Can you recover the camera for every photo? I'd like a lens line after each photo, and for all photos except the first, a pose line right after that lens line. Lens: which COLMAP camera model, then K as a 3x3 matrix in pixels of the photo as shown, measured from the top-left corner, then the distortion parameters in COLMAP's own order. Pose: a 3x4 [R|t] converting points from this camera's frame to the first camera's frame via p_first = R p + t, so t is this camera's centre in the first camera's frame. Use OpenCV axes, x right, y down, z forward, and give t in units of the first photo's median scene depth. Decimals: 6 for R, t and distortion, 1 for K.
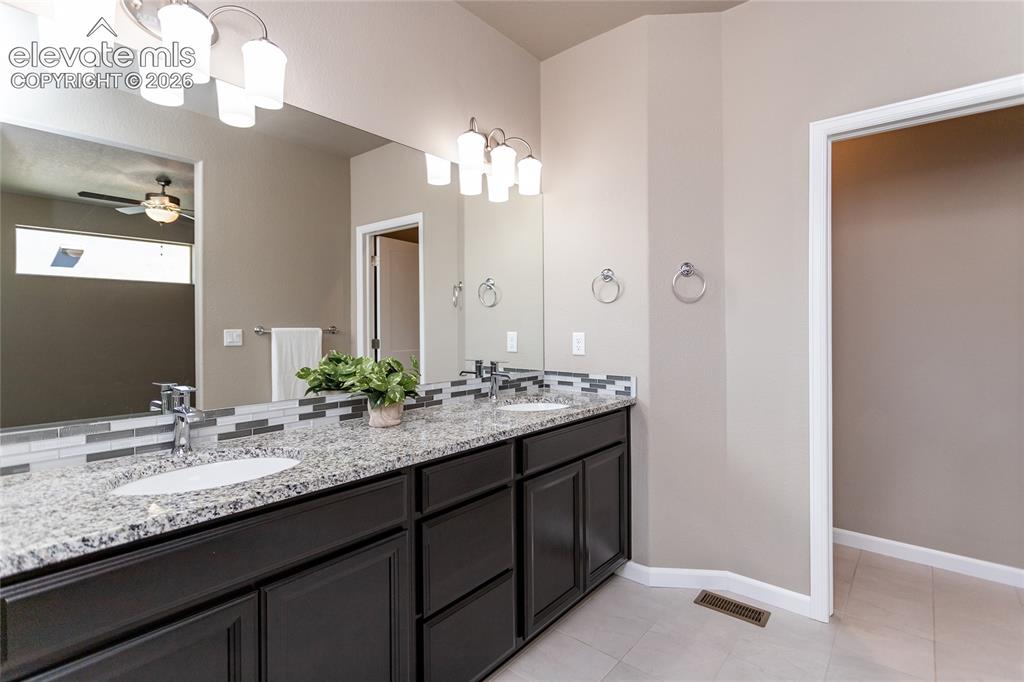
lens RADIAL K [[493.7, 0, 509.7], [0, 493.7, 327.3], [0, 0, 1]] dist [-0.002239, -0.000186]
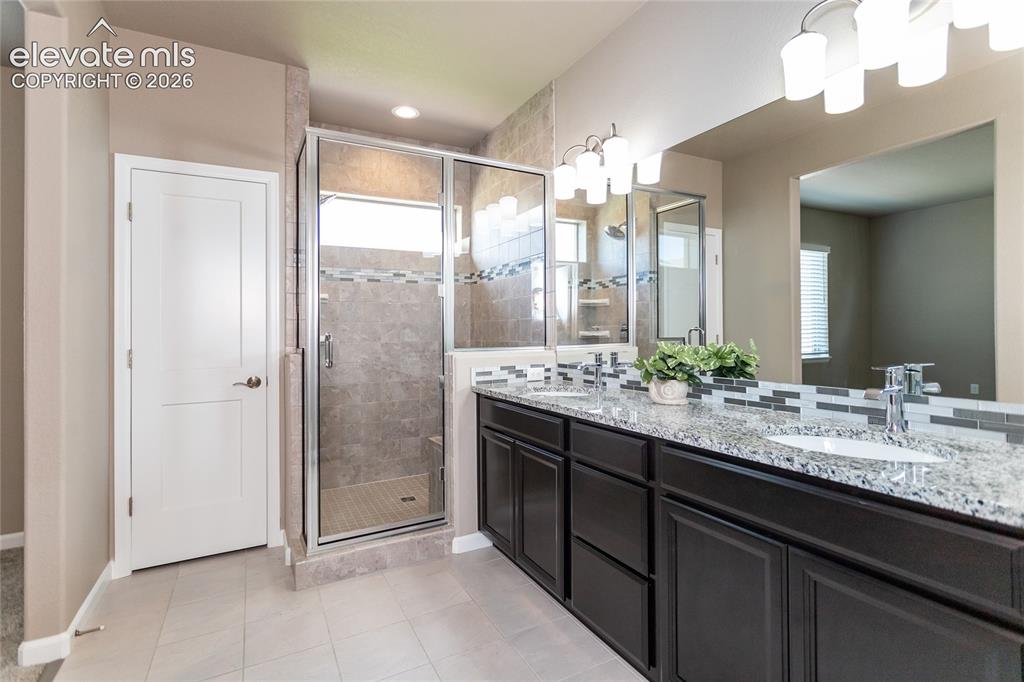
lens RADIAL K [[493.7, 0, 509.7], [0, 493.7, 327.3], [0, 0, 1]] dist [-0.002239, -0.000186]
pose [[-0.373251, 0.002857, -0.927726, 1.018872], [0.017561, 0.999838, -0.003987, 0.022416], [0.927564, -0.017780, -0.373241, 1.183547]]
